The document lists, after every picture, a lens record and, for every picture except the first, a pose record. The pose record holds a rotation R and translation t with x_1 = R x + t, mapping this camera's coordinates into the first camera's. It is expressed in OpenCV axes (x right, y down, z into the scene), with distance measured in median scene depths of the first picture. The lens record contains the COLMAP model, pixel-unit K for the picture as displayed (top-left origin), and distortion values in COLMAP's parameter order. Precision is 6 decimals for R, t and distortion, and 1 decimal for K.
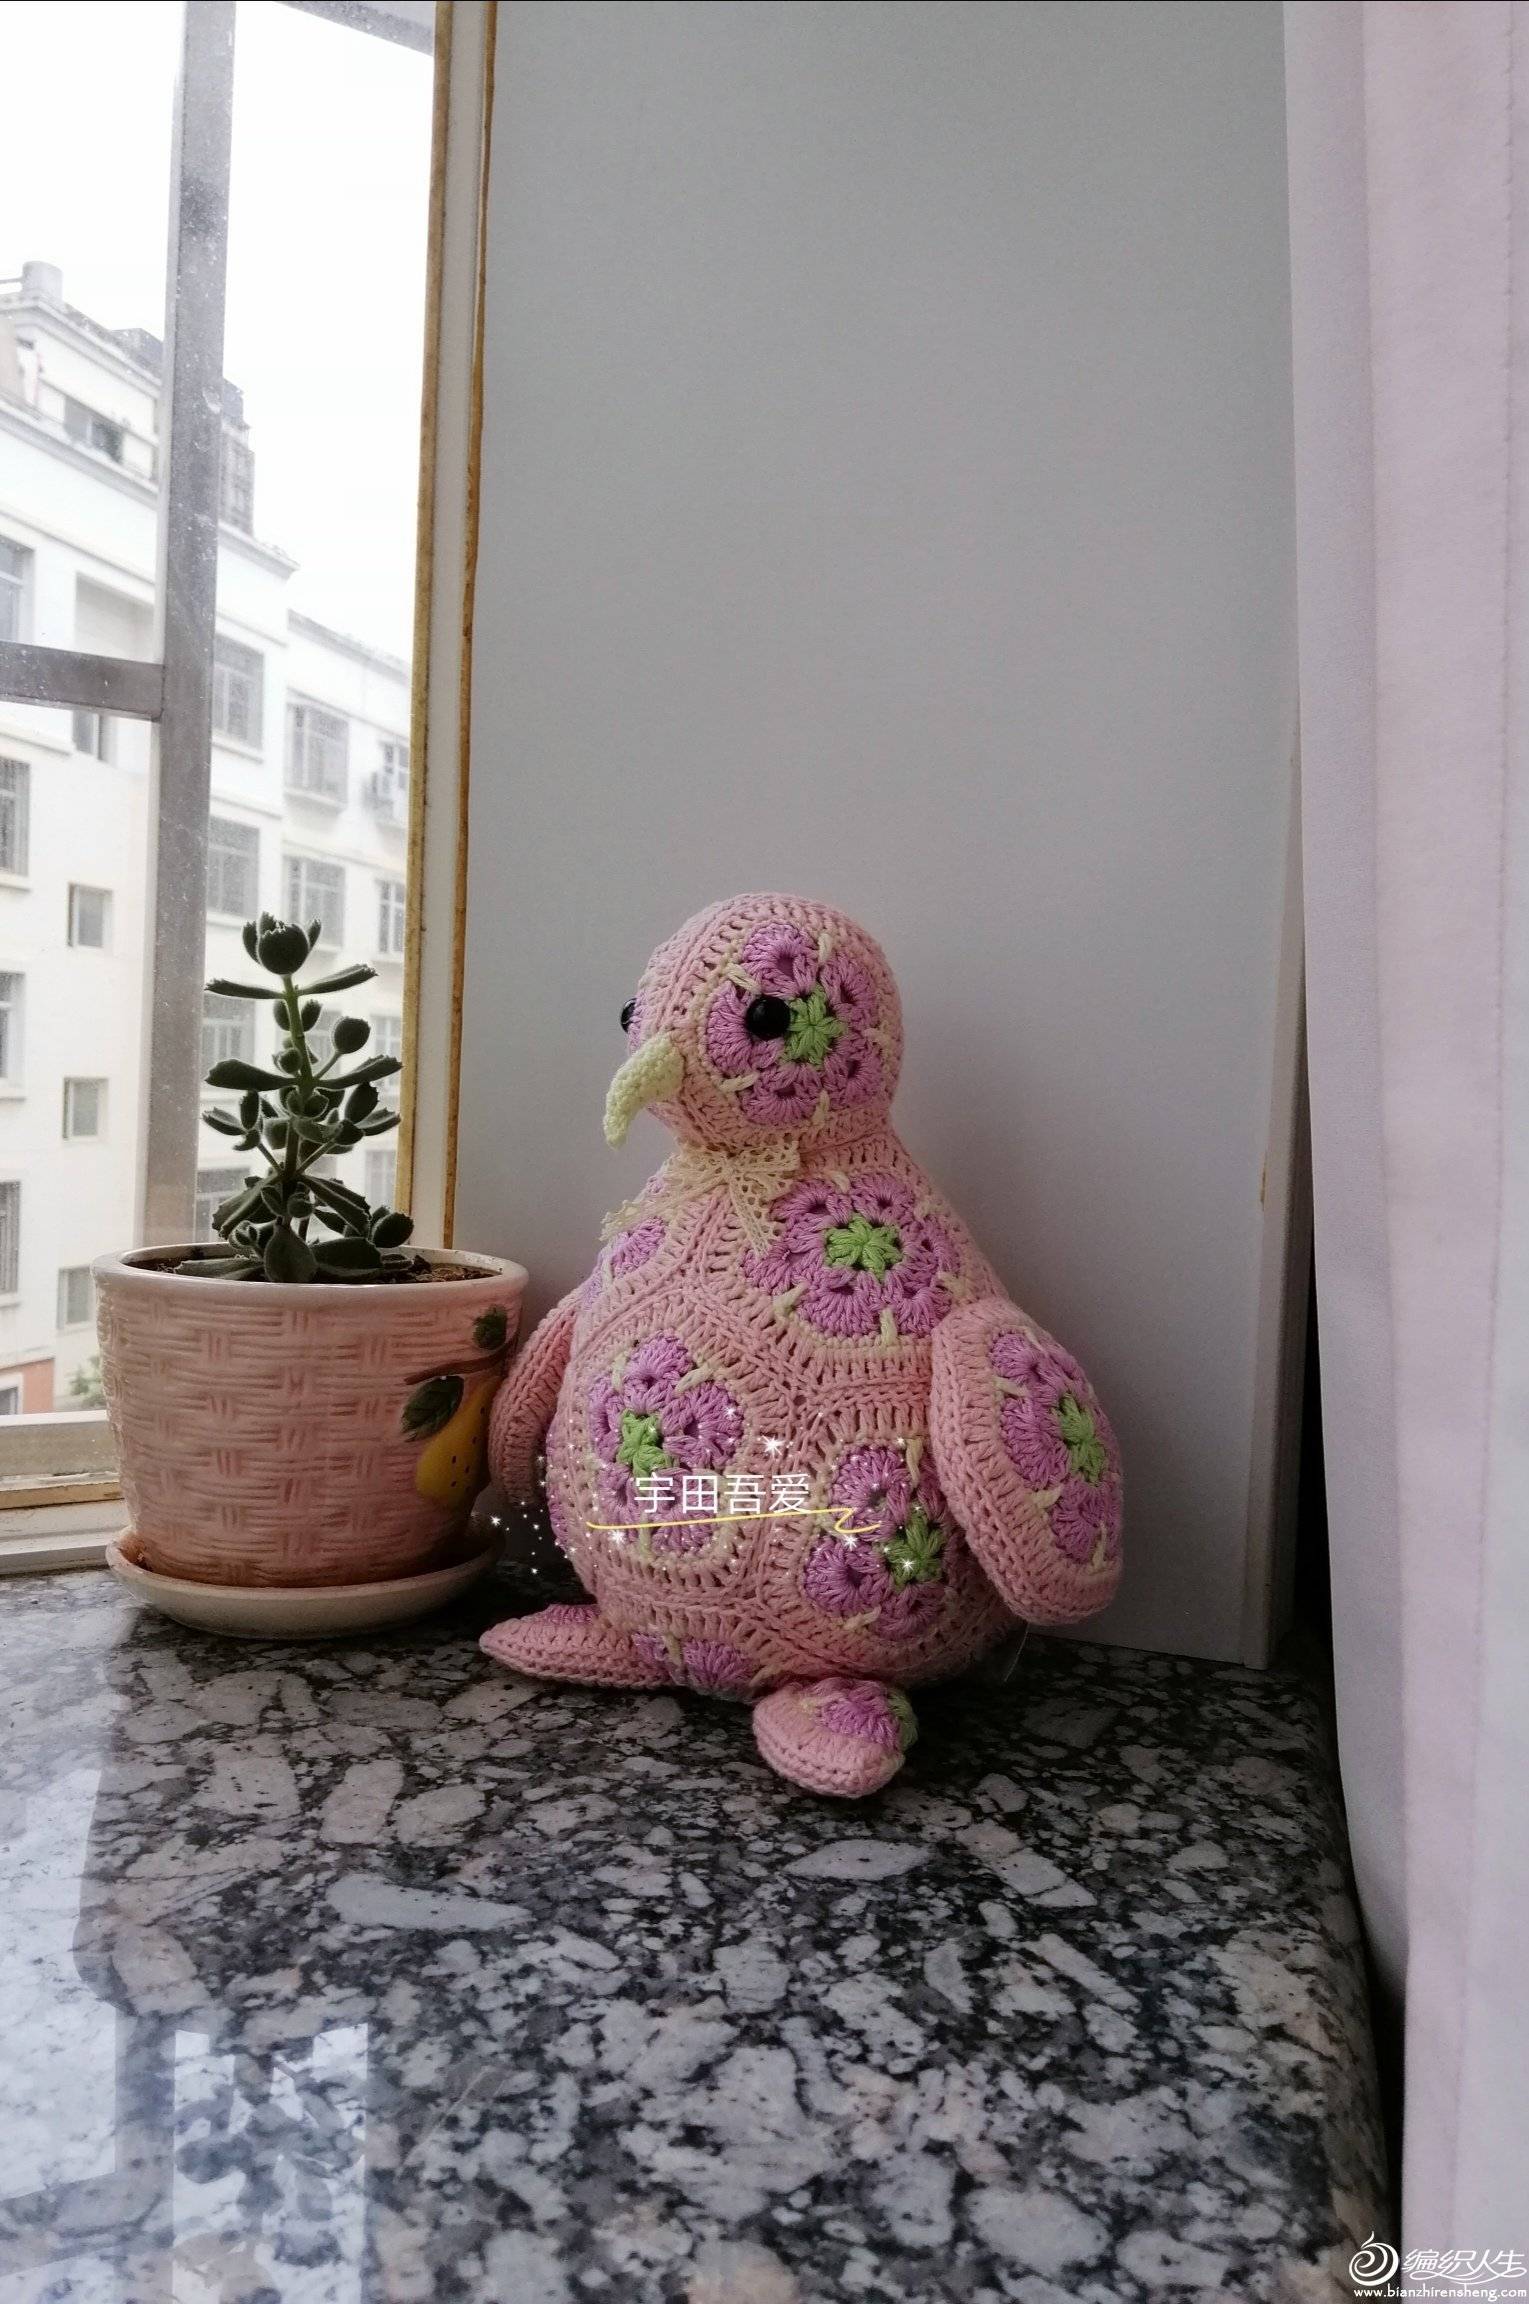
lens RADIAL K [[2233.6, 0, 764.5], [0, 2233.6, 1150.4], [0, 0, 1]] dist [0.058567, -0.022671]
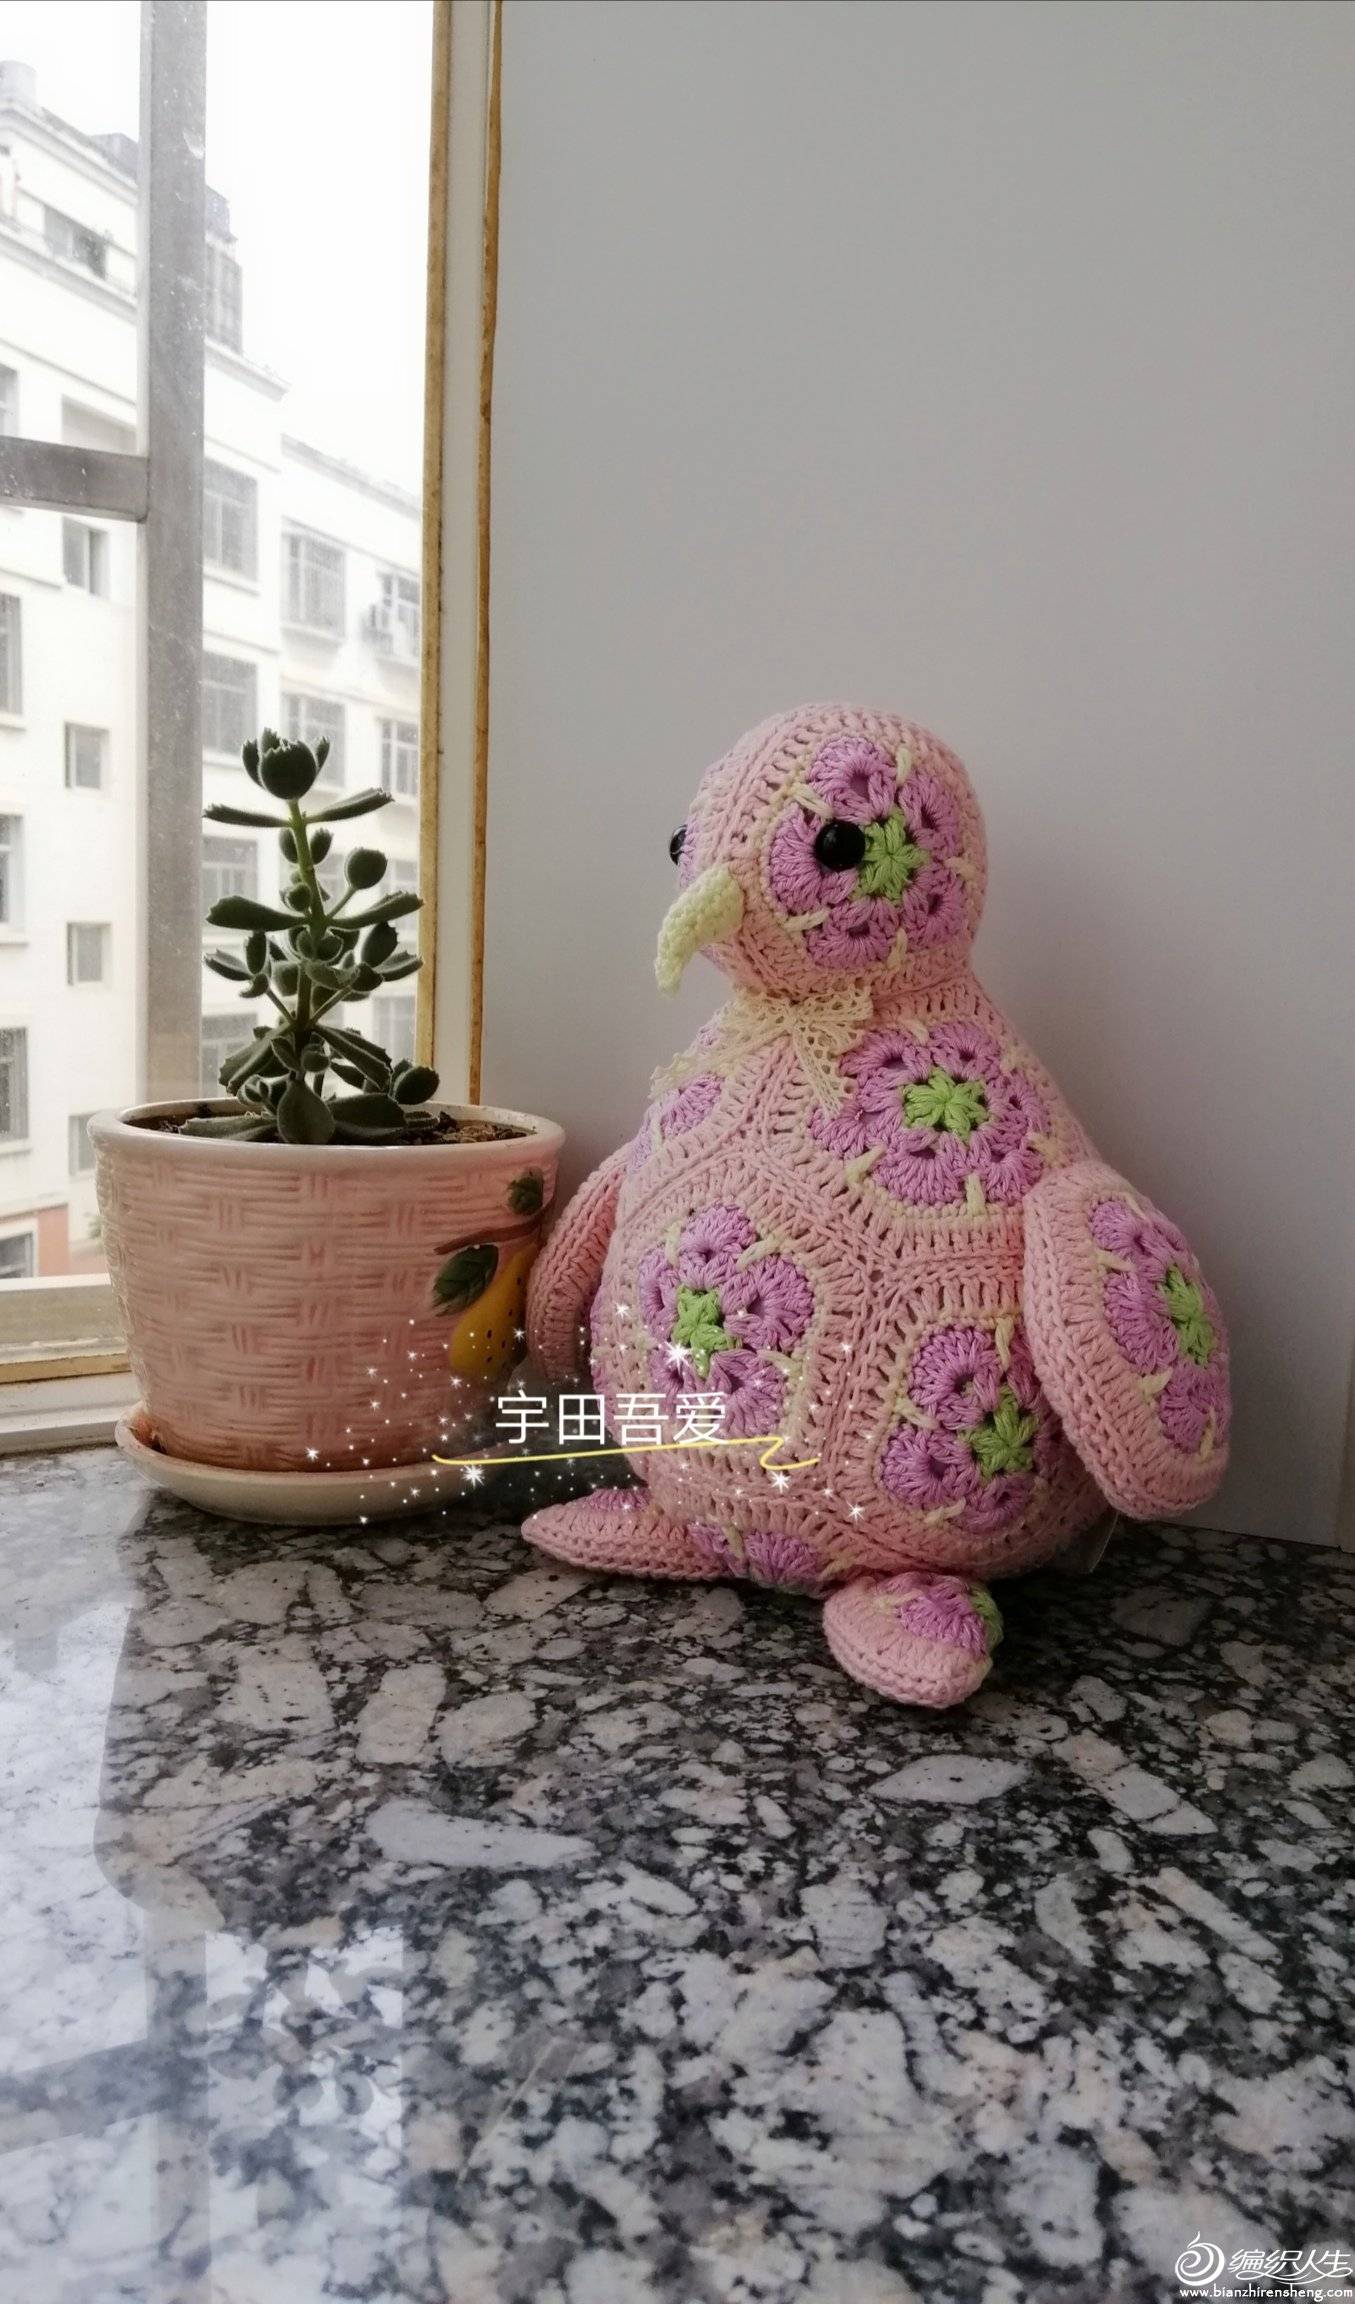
lens RADIAL K [[1730.8, 0, 674.5], [0, 1730.8, 1168.0], [0, 0, 1]] dist [0.043337, -0.021589]
pose [[0.999953, -0.003476, 0.009101, -0.072301], [0.002537, 0.994868, 0.101154, -0.002126], [-0.009405, -0.101126, 0.994829, 0.312441]]
